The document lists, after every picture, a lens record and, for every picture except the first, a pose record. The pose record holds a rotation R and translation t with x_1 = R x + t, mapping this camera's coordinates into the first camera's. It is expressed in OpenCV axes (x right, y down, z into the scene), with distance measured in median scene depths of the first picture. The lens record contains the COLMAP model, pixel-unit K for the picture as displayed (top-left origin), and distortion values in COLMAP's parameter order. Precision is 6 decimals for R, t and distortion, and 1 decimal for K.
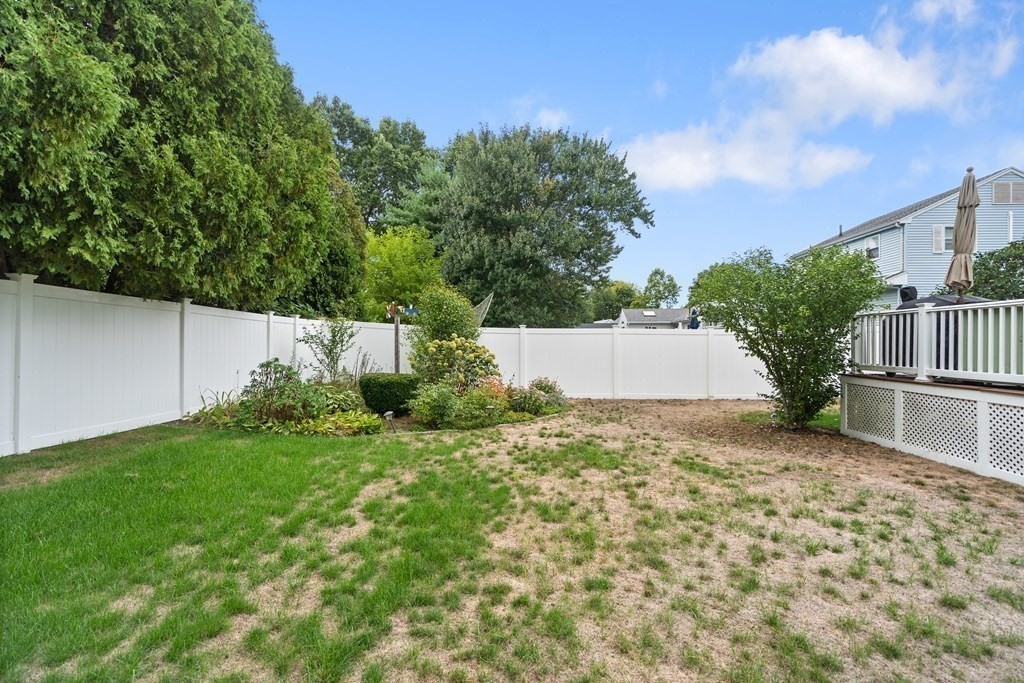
lens RADIAL K [[469.7, 0, 527.5], [0, 469.7, 339.8], [0, 0, 1]] dist [-0.004669, 0.001930]
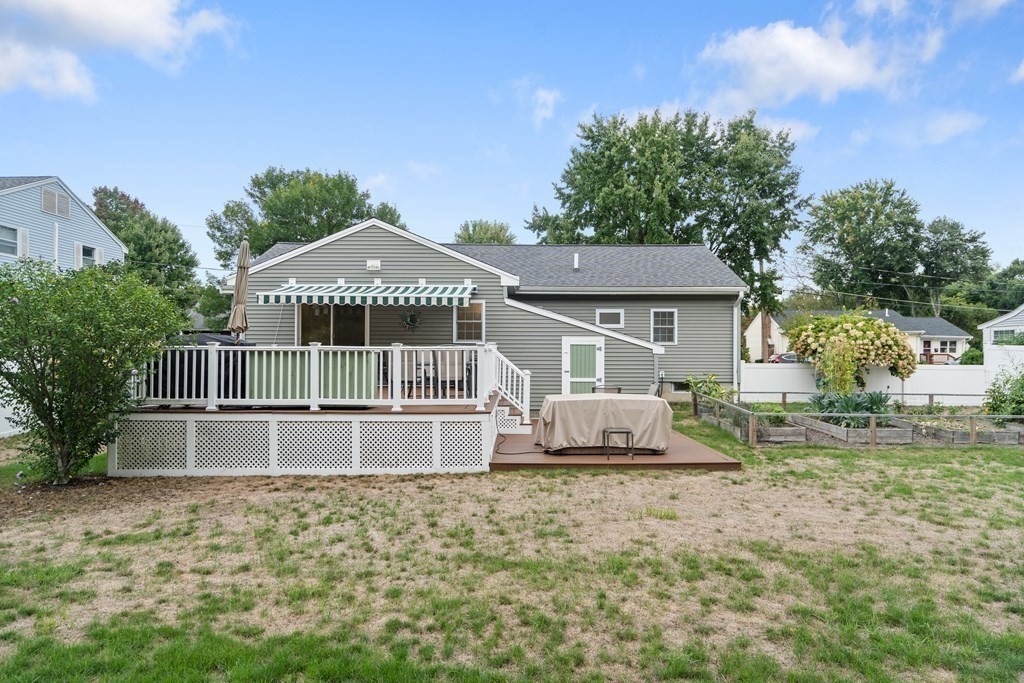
lens RADIAL K [[617.0, 0, 508.8], [0, 617.0, 342.4], [0, 0, 1]] dist [0.001878, 0.001527]
pose [[-0.041093, 0.010962, 0.999095, -0.669192], [-0.009192, 0.999893, -0.011348, -0.064877], [-0.999113, -0.009650, -0.040988, 0.323225]]
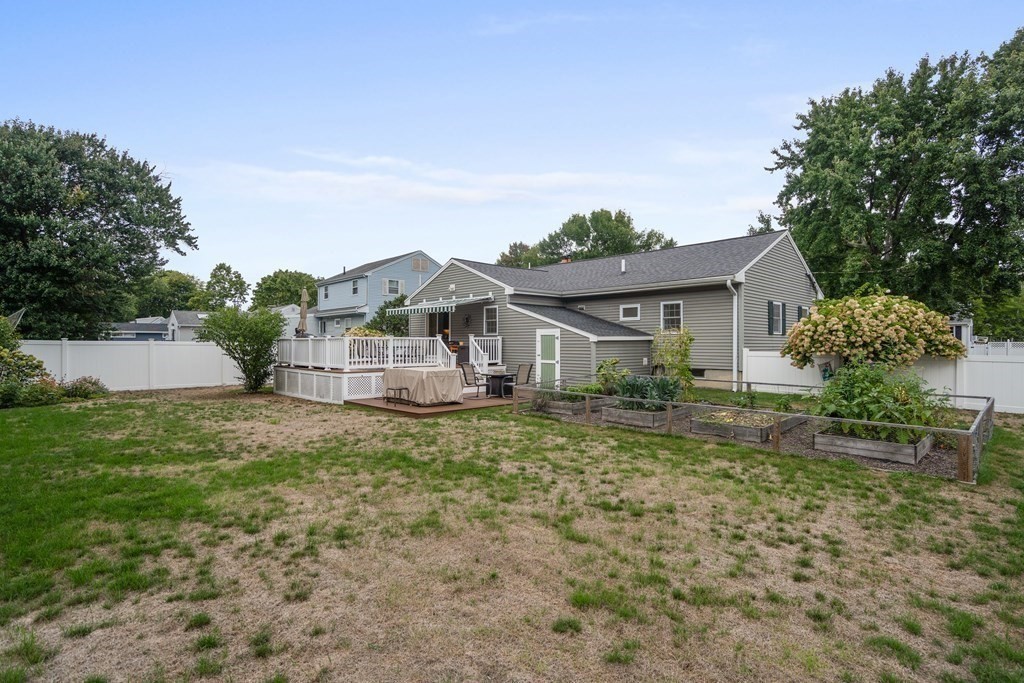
lens RADIAL K [[523.1, 0, 536.8], [0, 523.1, 336.7], [0, 0, 1]] dist [-0.001684, 0.002867]
pose [[0.701936, 0.005195, 0.712221, -0.244703], [-0.003138, 0.999986, -0.004201, -0.064851], [-0.712233, 0.000714, 0.701943, -1.887265]]
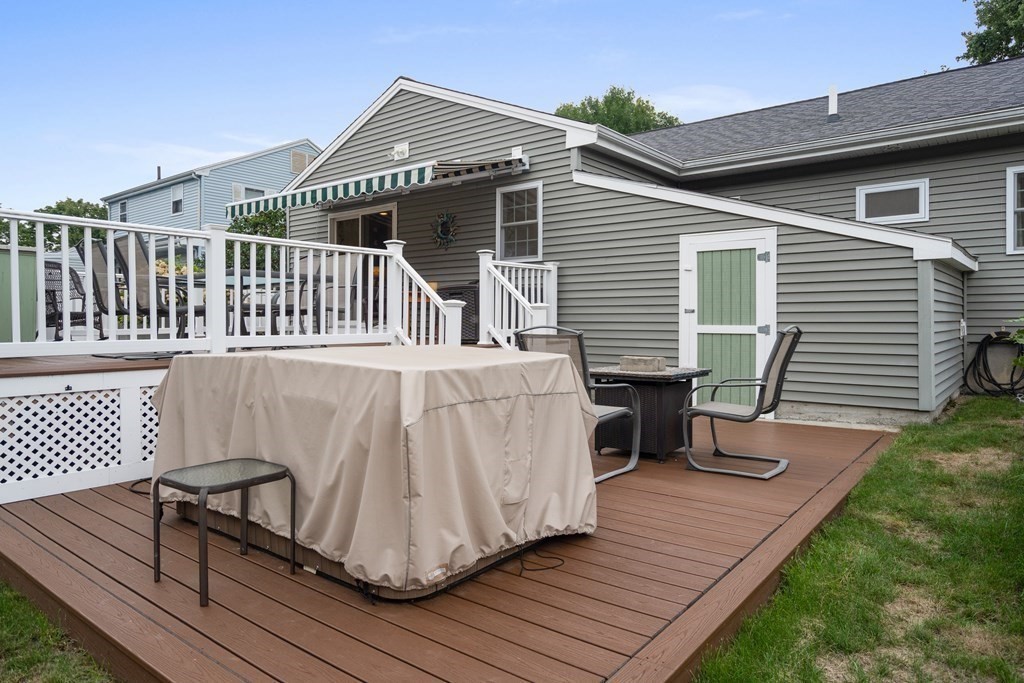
lens RADIAL K [[617.0, 0, 530.8], [0, 617.0, 321.4], [0, 0, 1]] dist [0.001878, 0.001527]
pose [[0.595401, -0.001891, 0.803426, 0.653294], [-0.002027, 0.999991, 0.003855, 0.032188], [-0.803426, -0.003924, 0.595392, -0.417273]]
